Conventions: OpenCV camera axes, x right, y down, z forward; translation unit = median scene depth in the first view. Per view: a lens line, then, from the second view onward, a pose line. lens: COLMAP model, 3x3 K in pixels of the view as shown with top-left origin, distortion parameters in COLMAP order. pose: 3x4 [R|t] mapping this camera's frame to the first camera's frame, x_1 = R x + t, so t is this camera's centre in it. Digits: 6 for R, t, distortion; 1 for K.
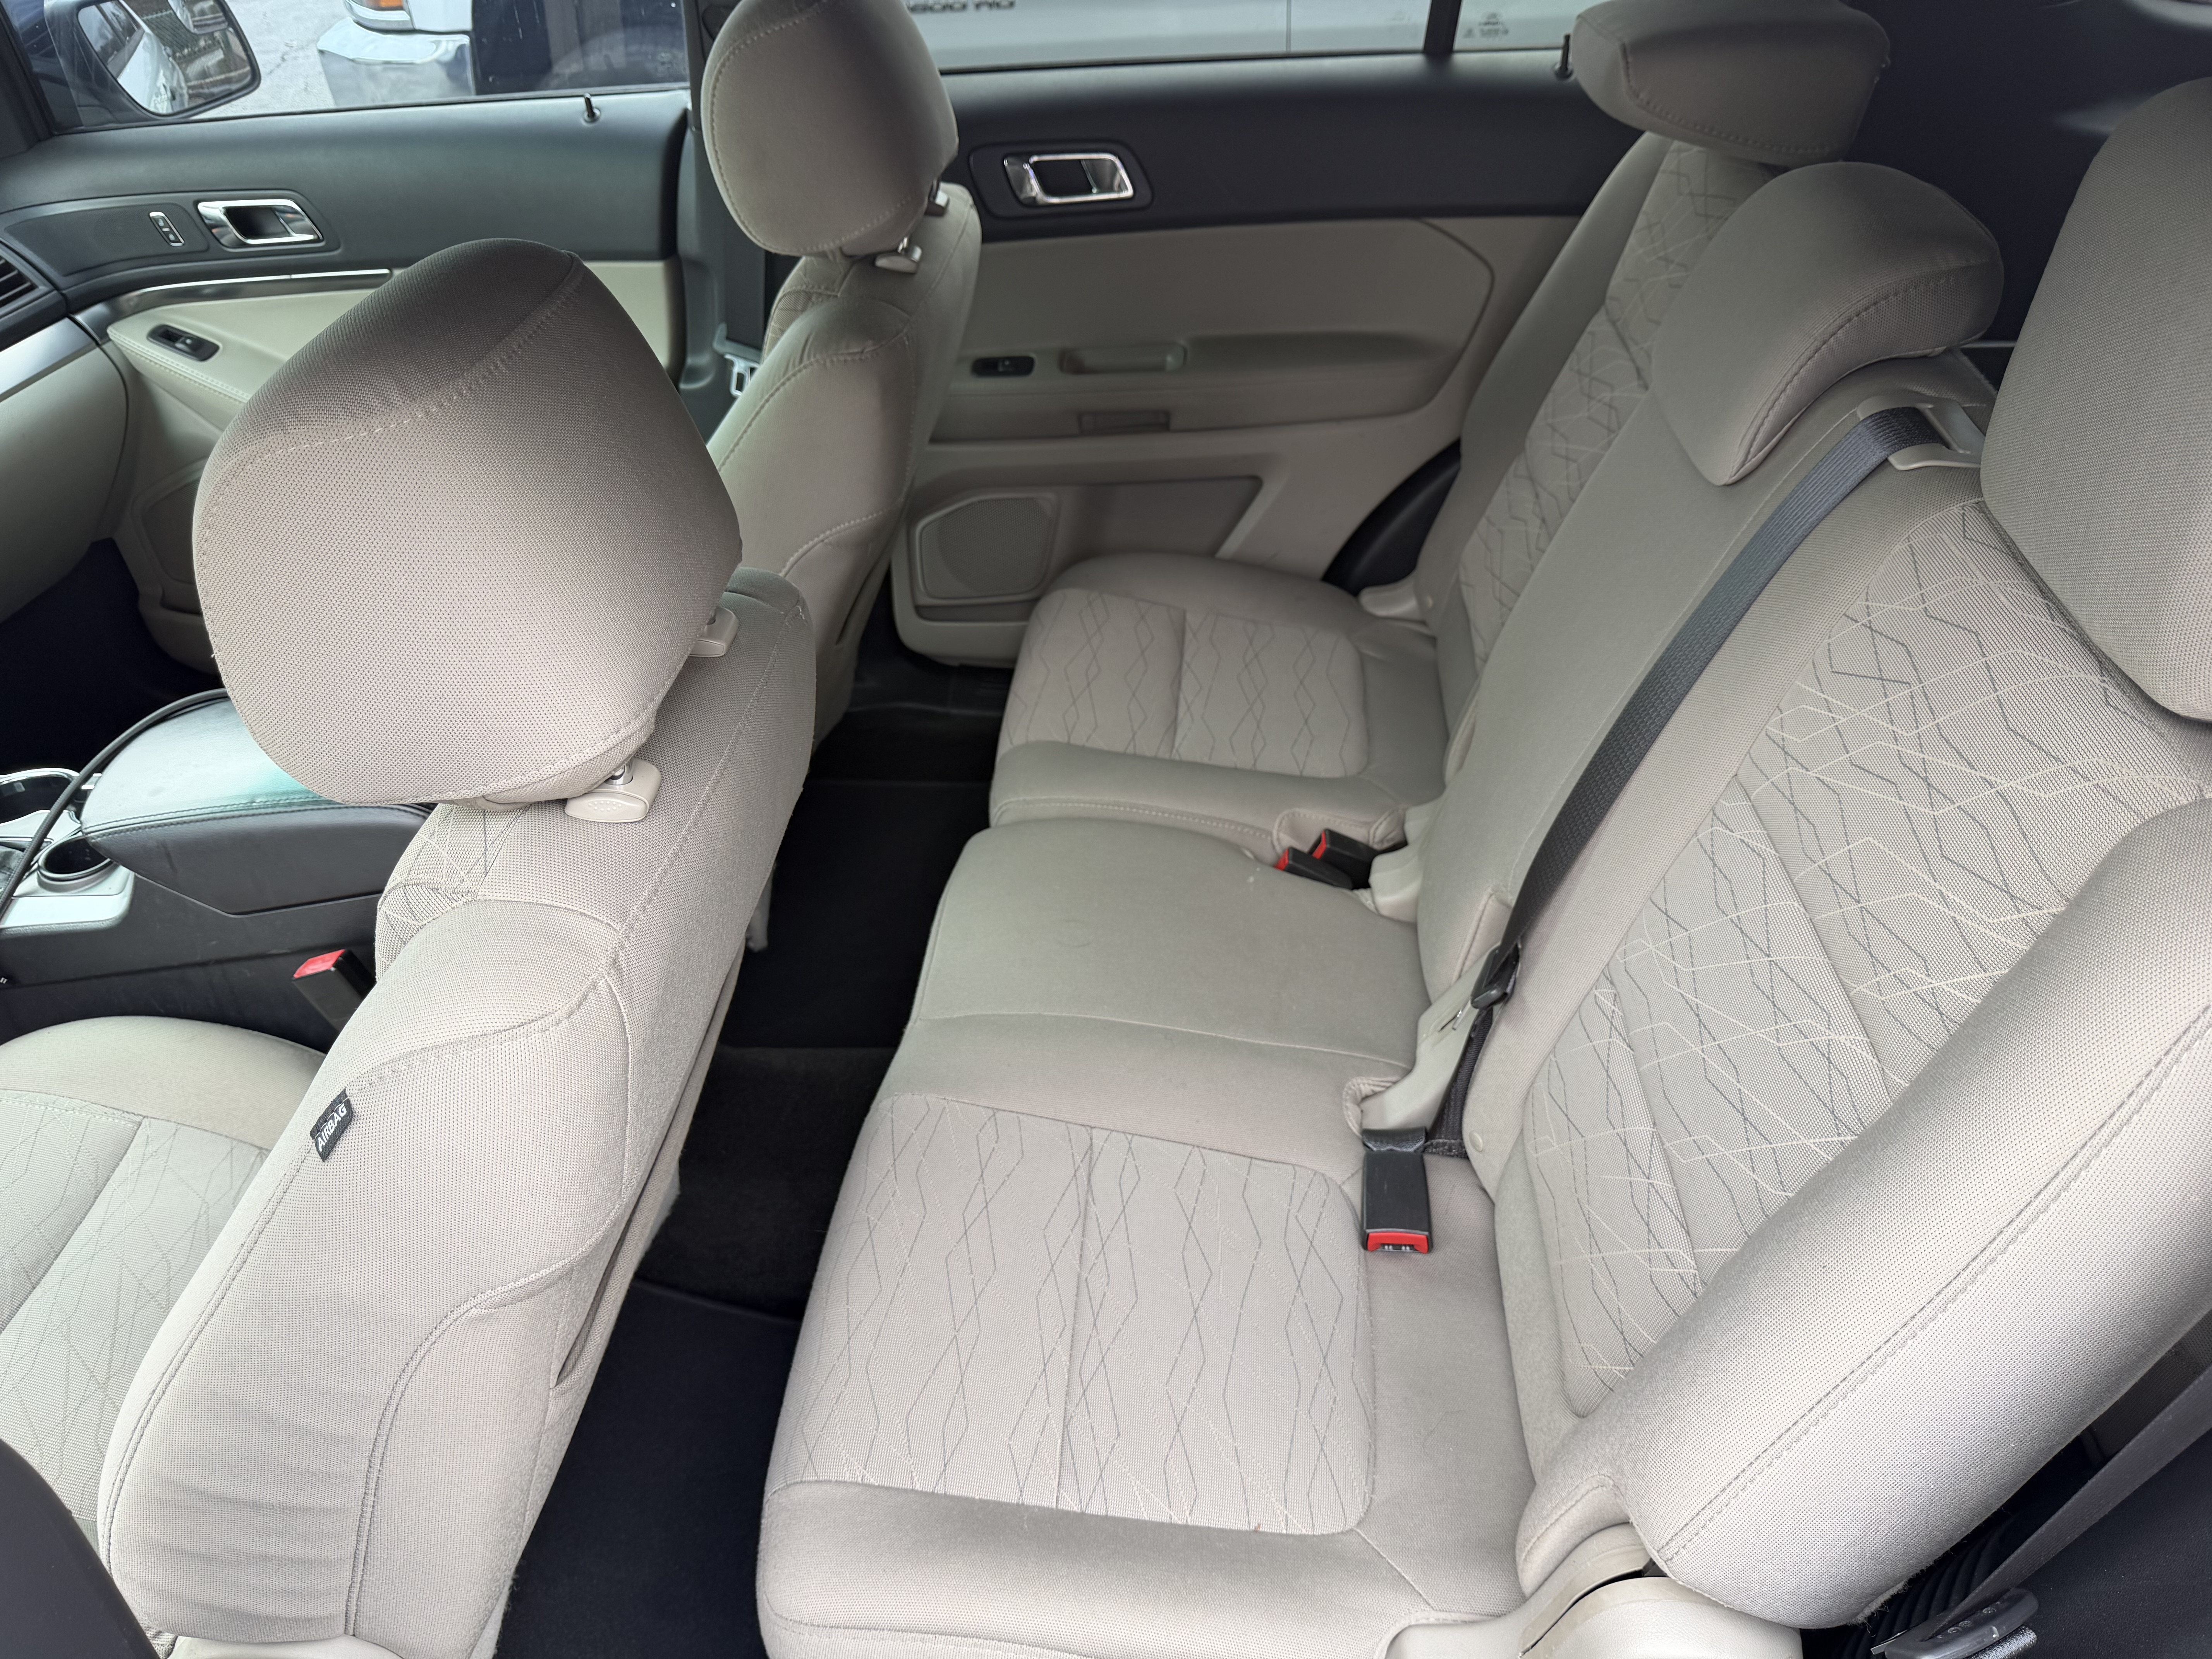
lens RADIAL K [[1647.1, 0, 1116.8], [0, 1647.1, 847.3], [0, 0, 1]] dist [0.019486, 0.005163]
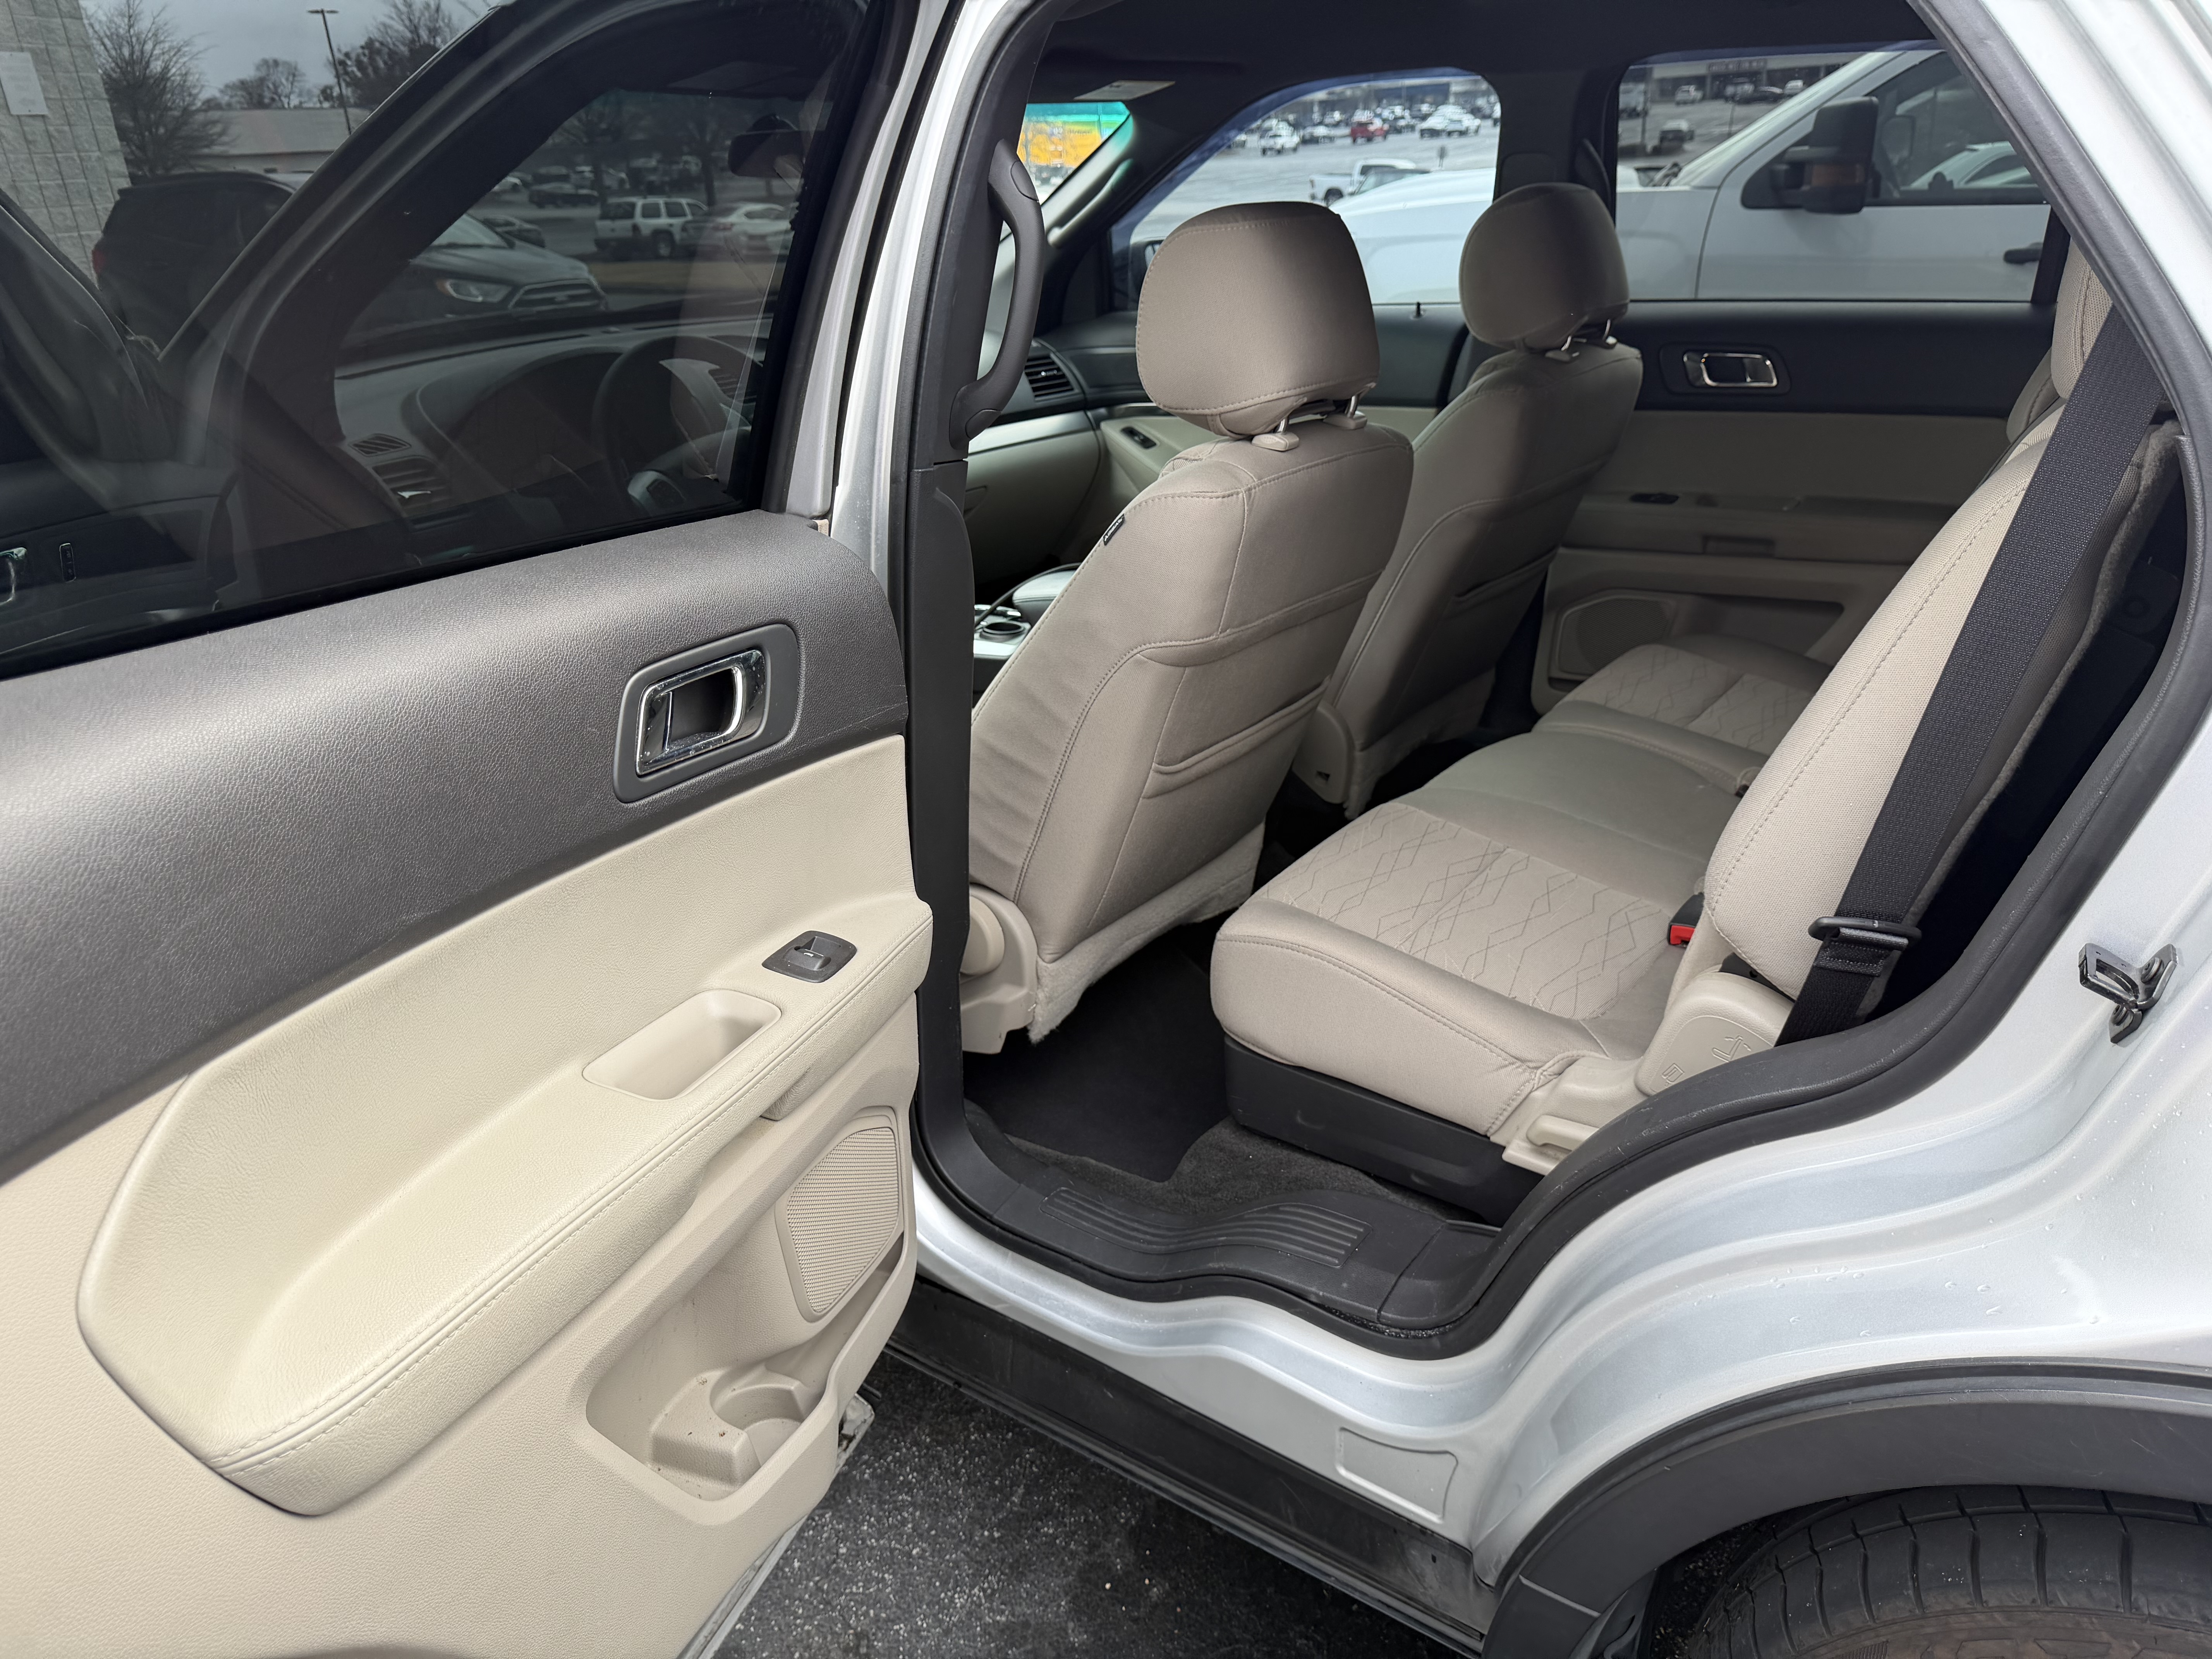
lens RADIAL K [[1647.1, 0, 1100.2], [0, 1647.1, 819.6], [0, 0, 1]] dist [0.019486, 0.005163]
pose [[0.862387, 0.202985, -0.463774, 0.270896], [-0.314434, 0.932736, -0.176449, 0.413673], [0.396762, 0.297994, 0.868205, -0.351533]]
